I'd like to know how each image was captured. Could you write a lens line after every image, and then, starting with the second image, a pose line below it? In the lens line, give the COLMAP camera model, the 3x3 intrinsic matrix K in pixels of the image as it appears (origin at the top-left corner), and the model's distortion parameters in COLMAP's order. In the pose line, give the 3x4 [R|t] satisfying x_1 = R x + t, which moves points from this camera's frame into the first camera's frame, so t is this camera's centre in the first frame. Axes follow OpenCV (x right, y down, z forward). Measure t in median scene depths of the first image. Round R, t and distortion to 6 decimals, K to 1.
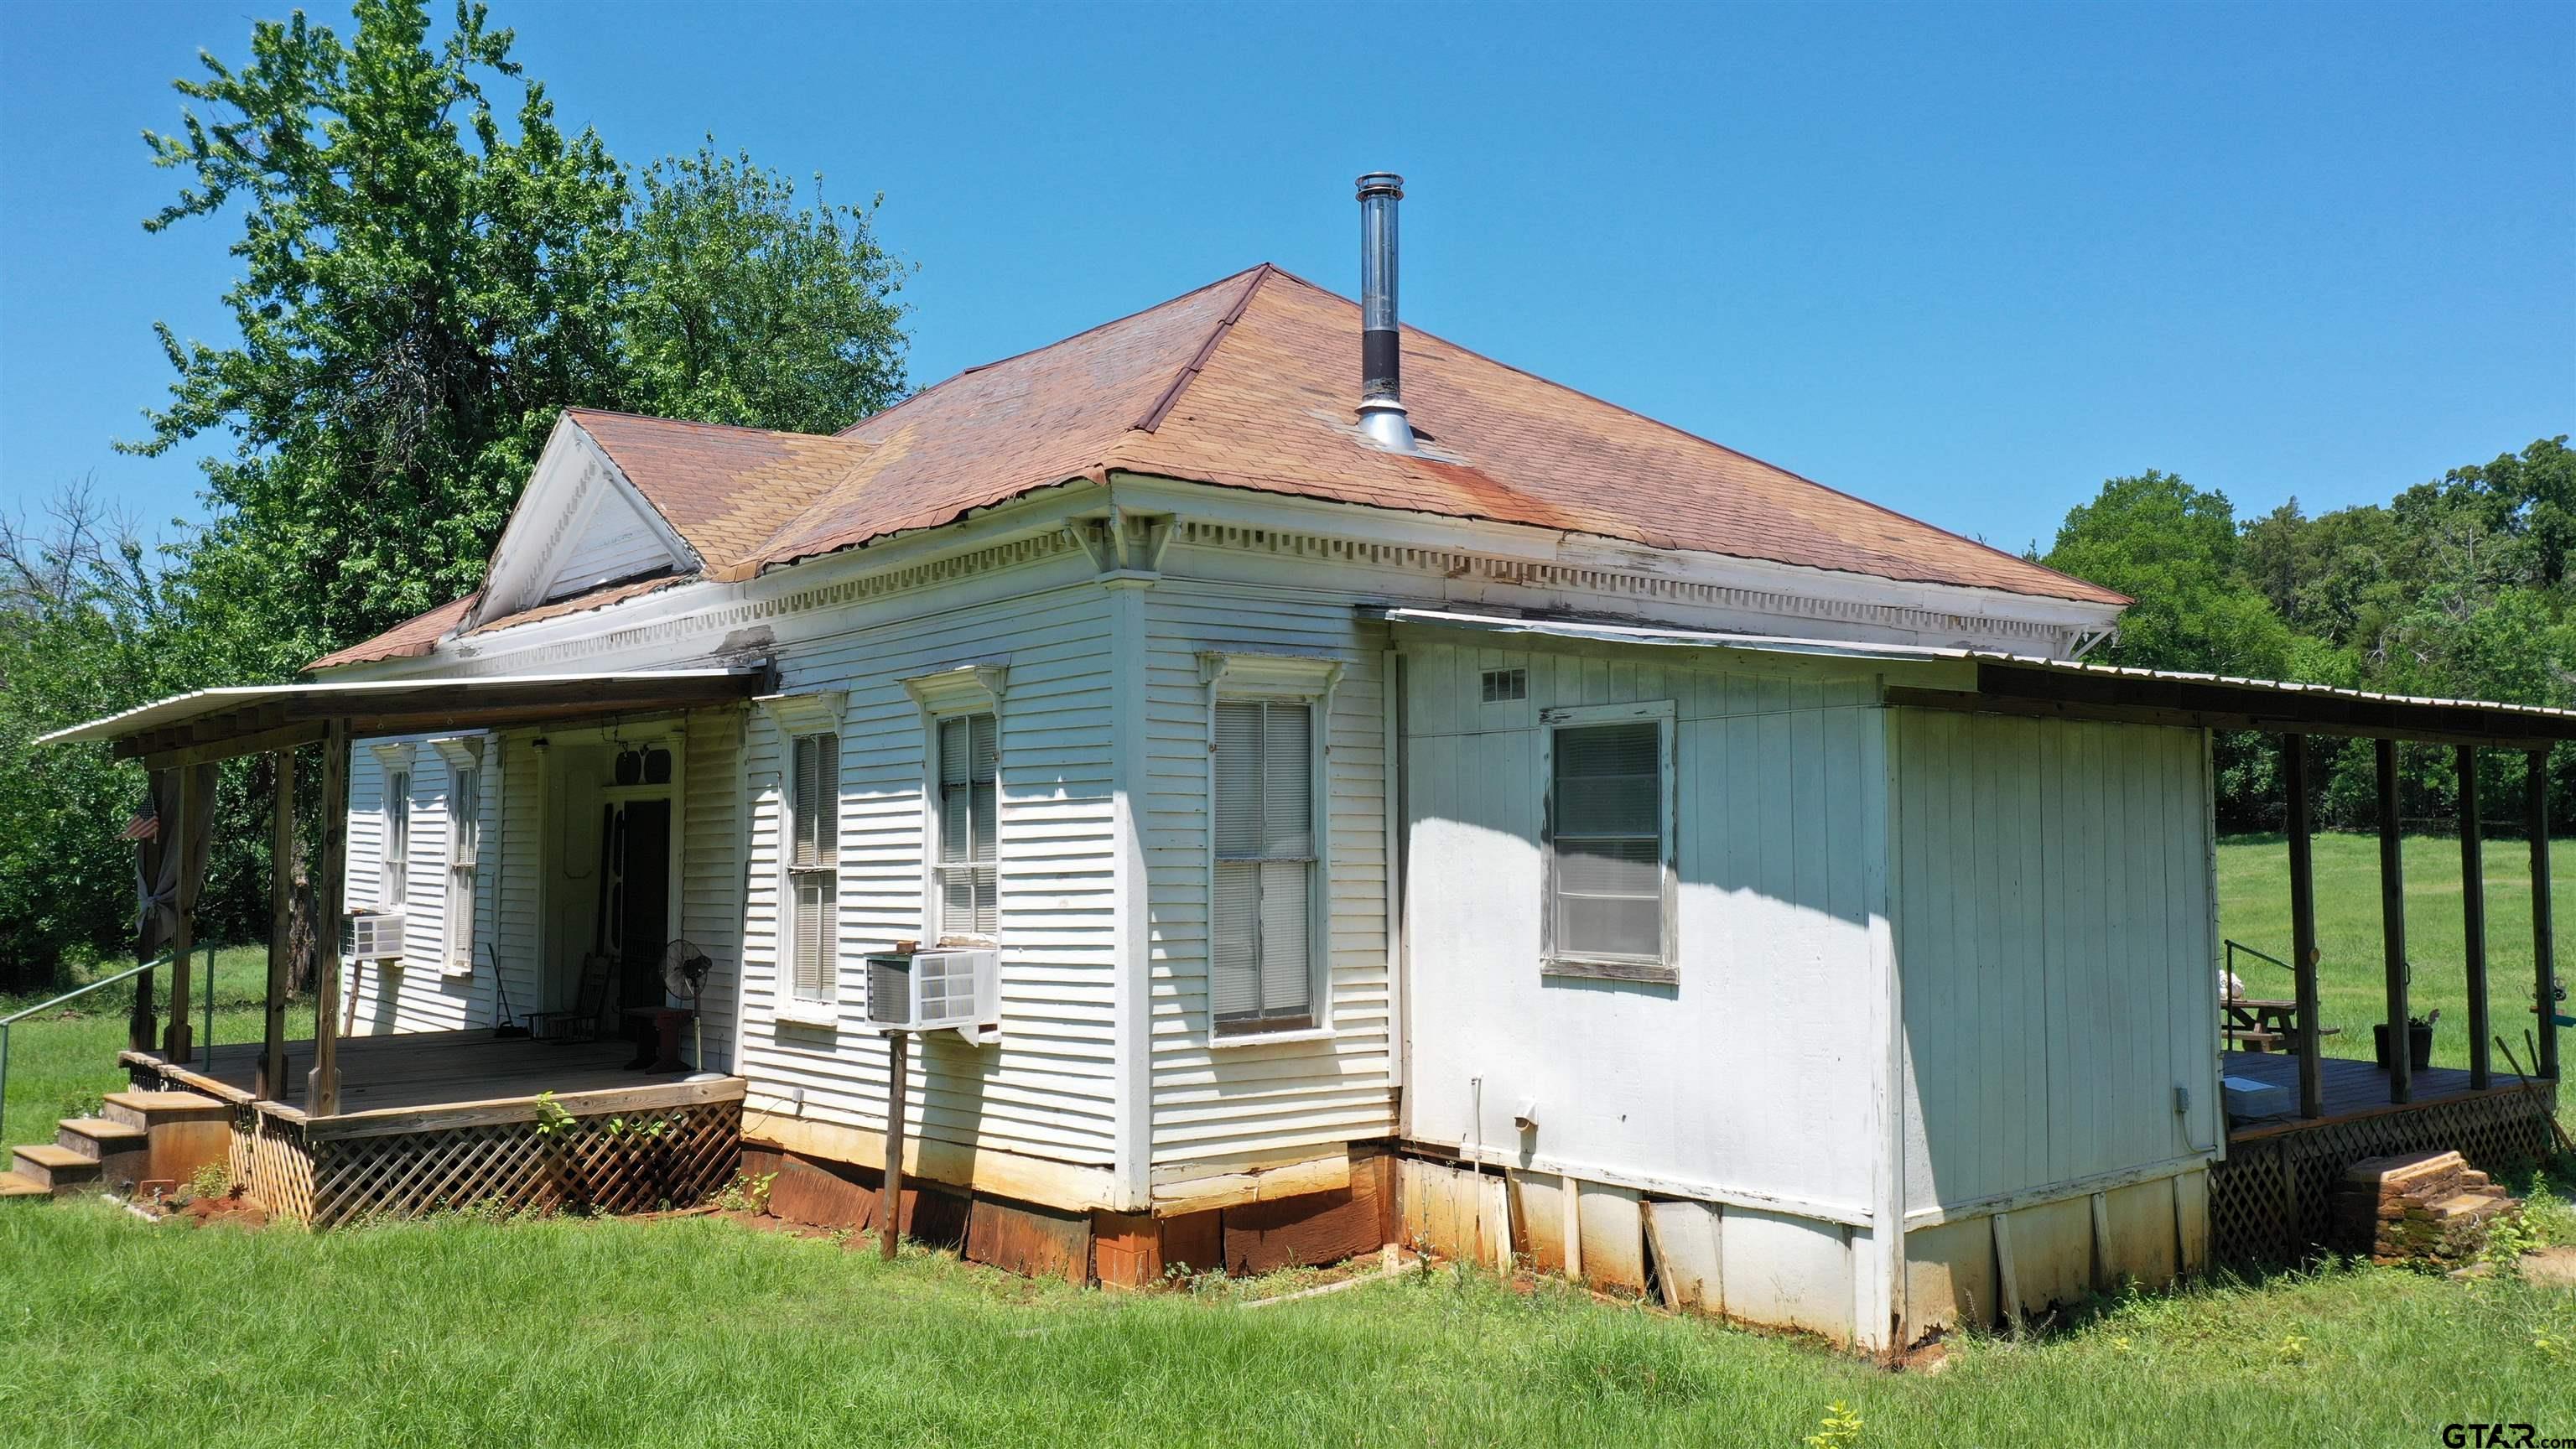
lens RADIAL K [[2060.3, 0, 1284.9], [0, 2060.3, 723.6], [0, 0, 1]] dist [-0.014684, 0.013811]
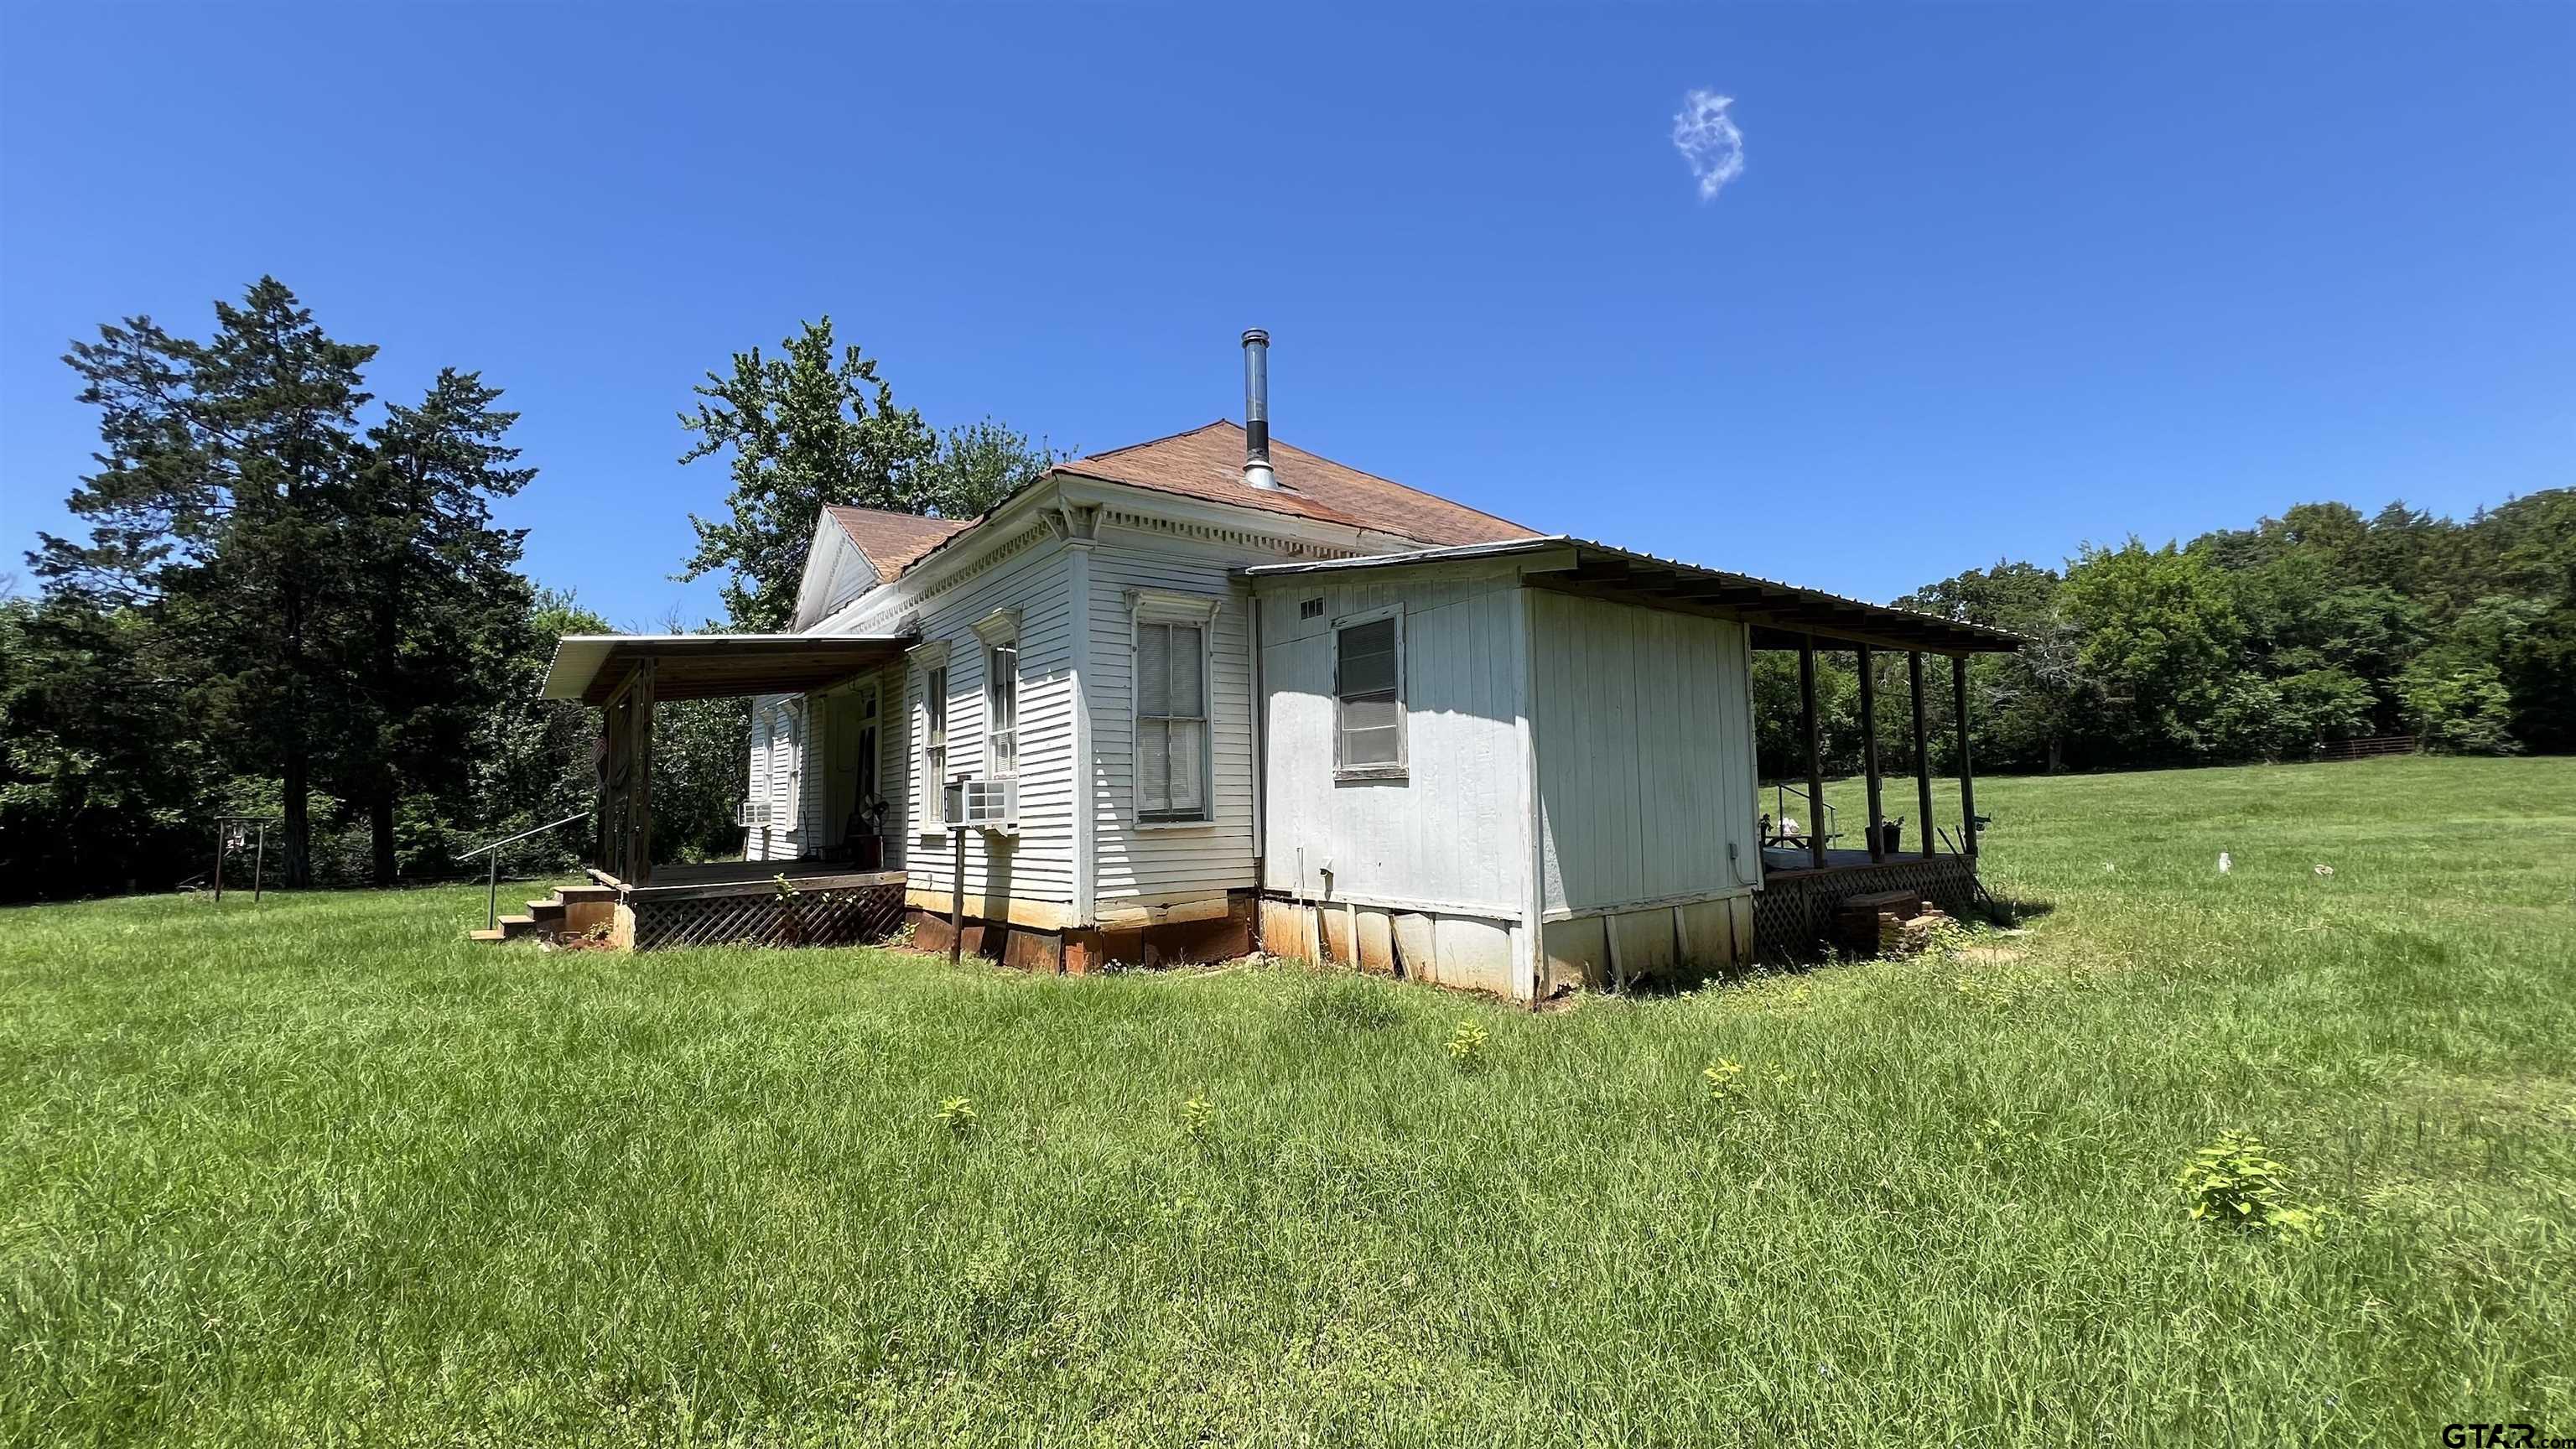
lens RADIAL K [[1032.7, 0, 1288.9], [0, 1032.7, 737.6], [0, 0, 1]] dist [-0.001628, 0.000605]
pose [[0.999165, -0.019044, -0.036146, 0.106601], [0.018831, 0.999803, -0.006239, 0.082041], [0.036257, 0.005553, 0.999327, 0.160983]]
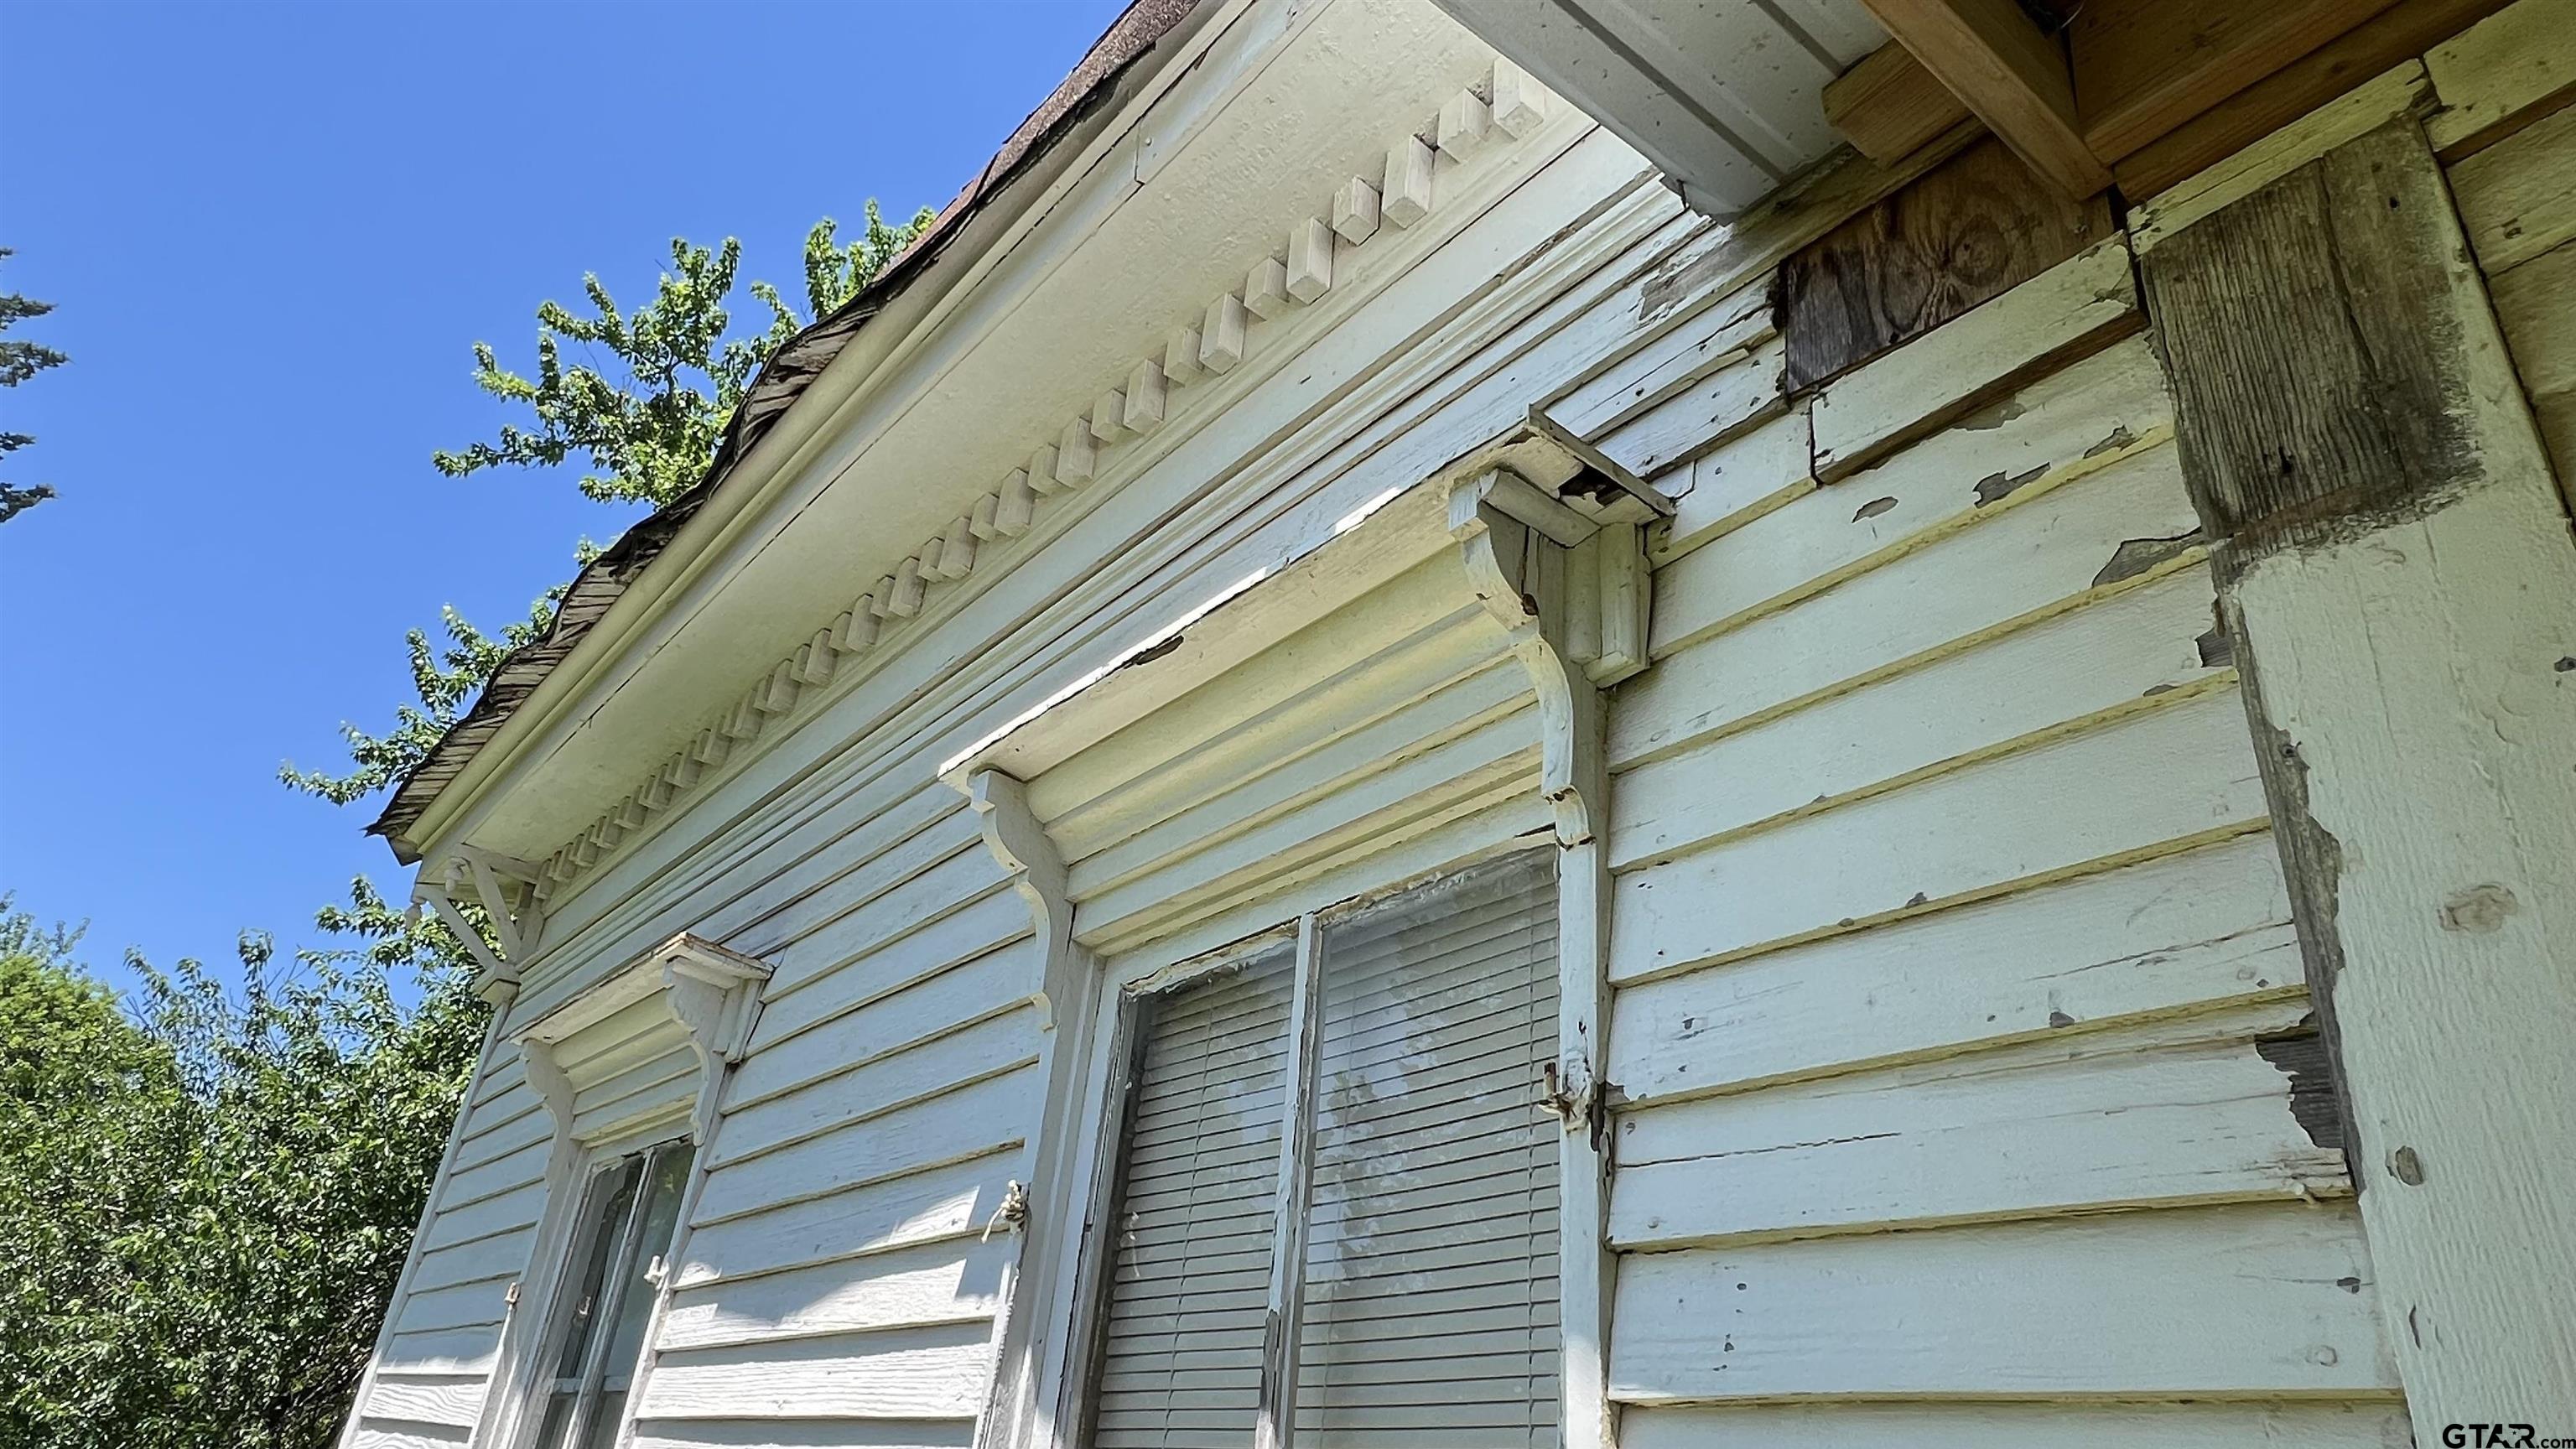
lens RADIAL K [[1544.0, 0, 1290.9], [0, 1544.0, 727.1], [0, 0, 1]] dist [-0.014375, -0.000910]
pose [[0.996401, 0.077513, -0.034309, -0.606022], [-0.084730, 0.898993, -0.429688, 0.074279], [-0.002463, 0.431049, 0.902325, 1.404453]]
